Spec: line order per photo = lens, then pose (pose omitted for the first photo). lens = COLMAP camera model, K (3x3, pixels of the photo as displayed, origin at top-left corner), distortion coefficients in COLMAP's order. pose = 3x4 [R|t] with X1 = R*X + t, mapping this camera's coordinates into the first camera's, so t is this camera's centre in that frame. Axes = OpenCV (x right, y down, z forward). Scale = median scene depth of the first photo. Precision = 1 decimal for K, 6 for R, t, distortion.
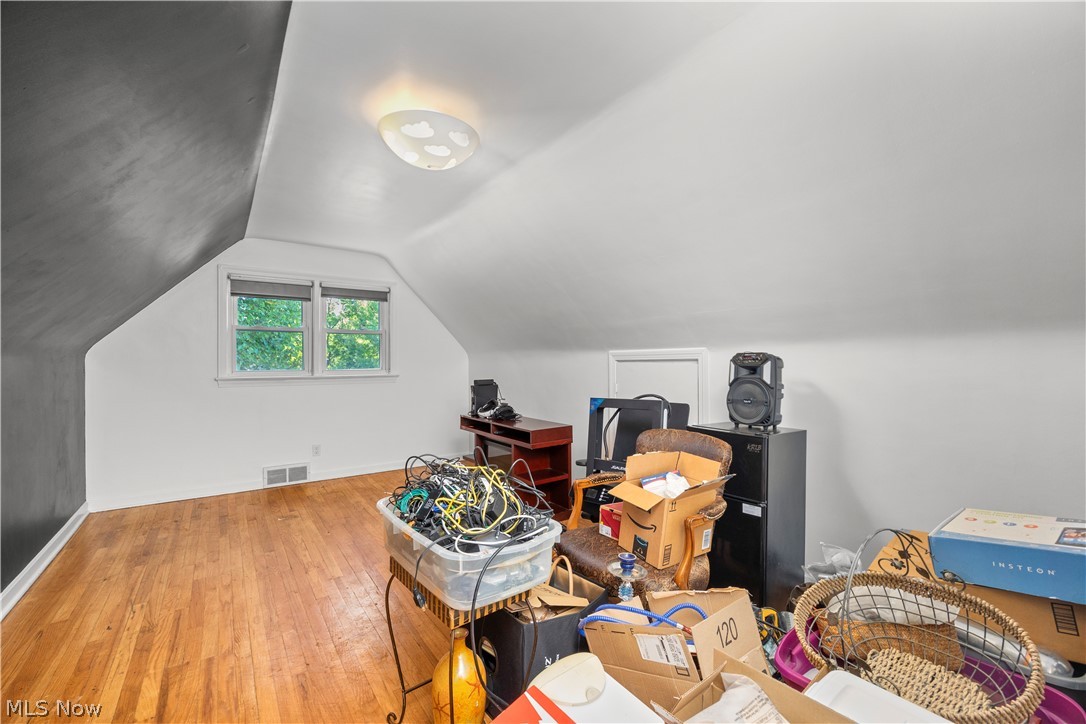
lens RADIAL K [[445.6, 0, 542.7], [0, 445.6, 361.2], [0, 0, 1]] dist [-0.000555, -0.000012]
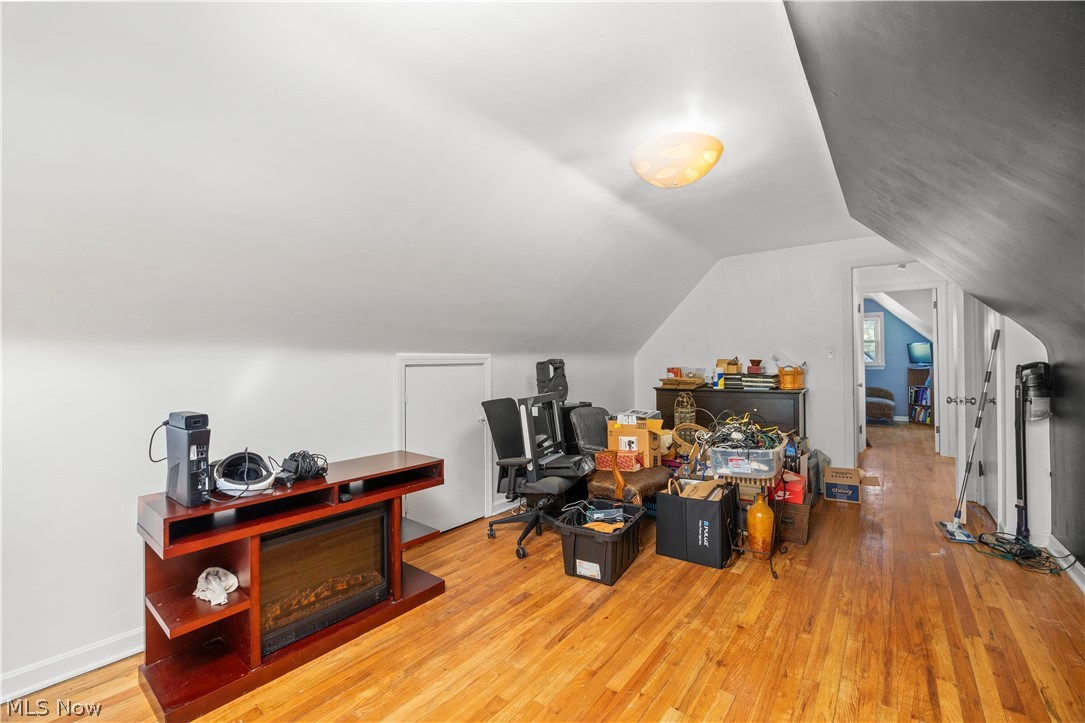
lens RADIAL K [[445.2, 0, 540.7], [0, 445.2, 360.5], [0, 0, 1]] dist [-0.000555, -0.000012]
pose [[-0.268127, 0.009899, 0.963333, -1.451549], [0.013522, 0.999887, -0.006511, -0.002623], [-0.963289, 0.011280, -0.268231, 1.931114]]
